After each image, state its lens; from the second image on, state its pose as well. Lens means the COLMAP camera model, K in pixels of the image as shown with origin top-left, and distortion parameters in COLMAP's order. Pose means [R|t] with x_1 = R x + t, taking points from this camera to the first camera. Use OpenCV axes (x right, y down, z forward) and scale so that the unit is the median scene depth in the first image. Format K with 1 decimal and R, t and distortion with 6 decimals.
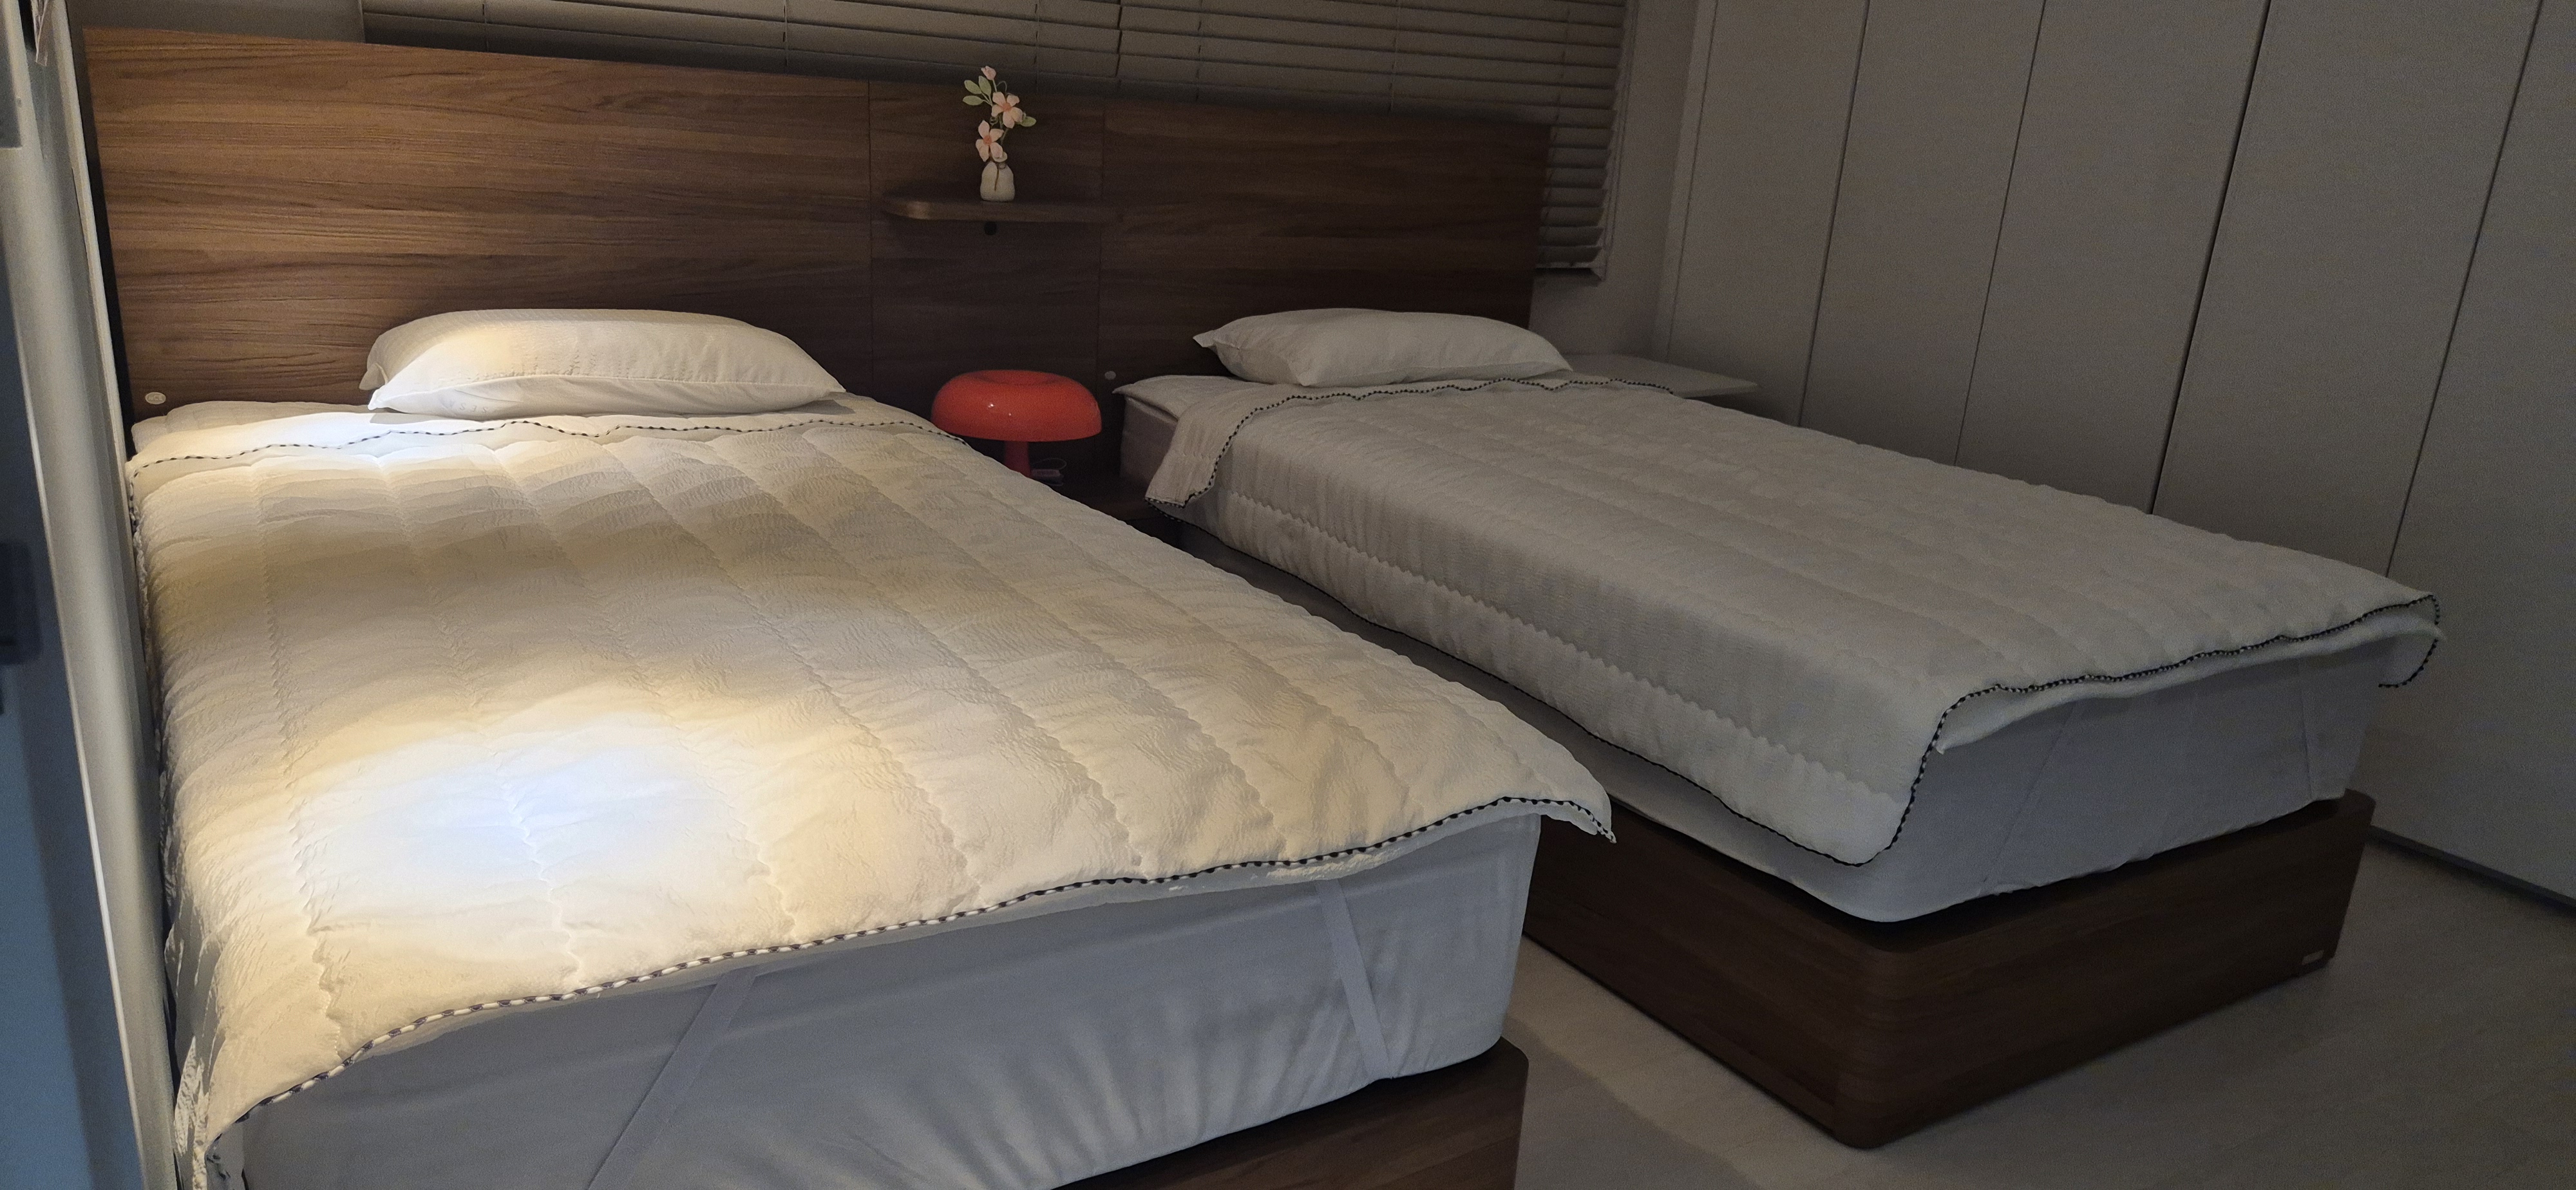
lens RADIAL K [[1644.5, 0, 1238.0], [0, 1644.5, 600.3], [0, 0, 1]] dist [0.054580, -0.052923]
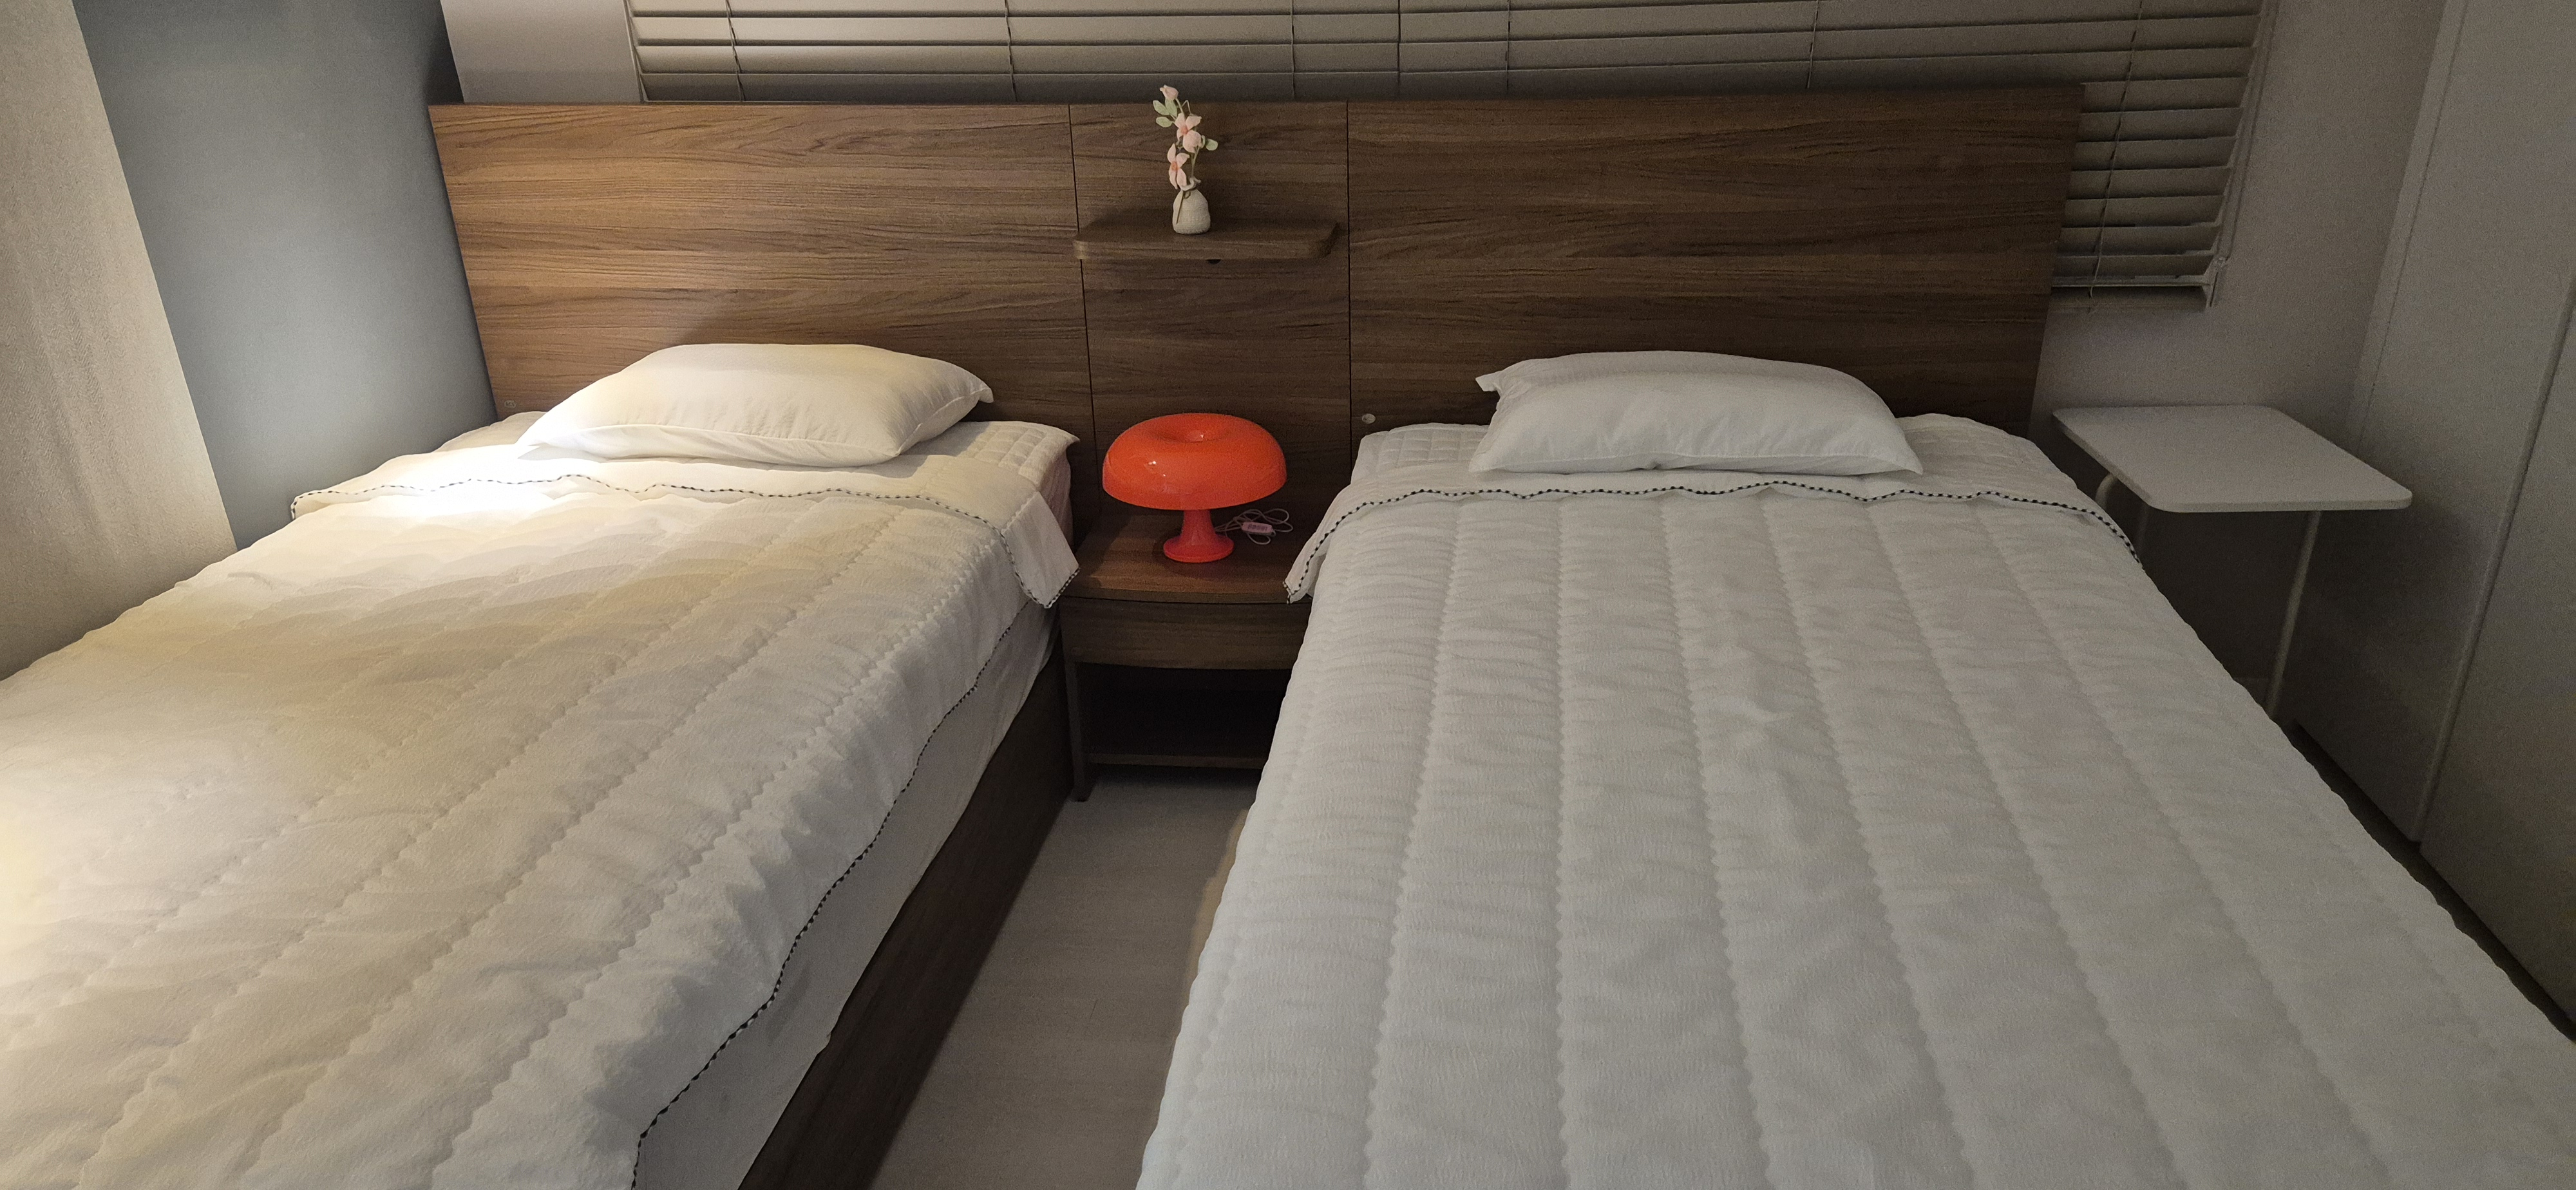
lens RADIAL K [[1638.4, 0, 1288.0], [0, 1638.4, 595.0], [0, 0, 1]] dist [0.065720, -0.056949]
pose [[0.786328, 0.161734, -0.596263, 0.512000], [-0.104760, 0.986055, 0.129311, -0.185051], [0.608862, -0.039217, 0.792306, 0.343671]]
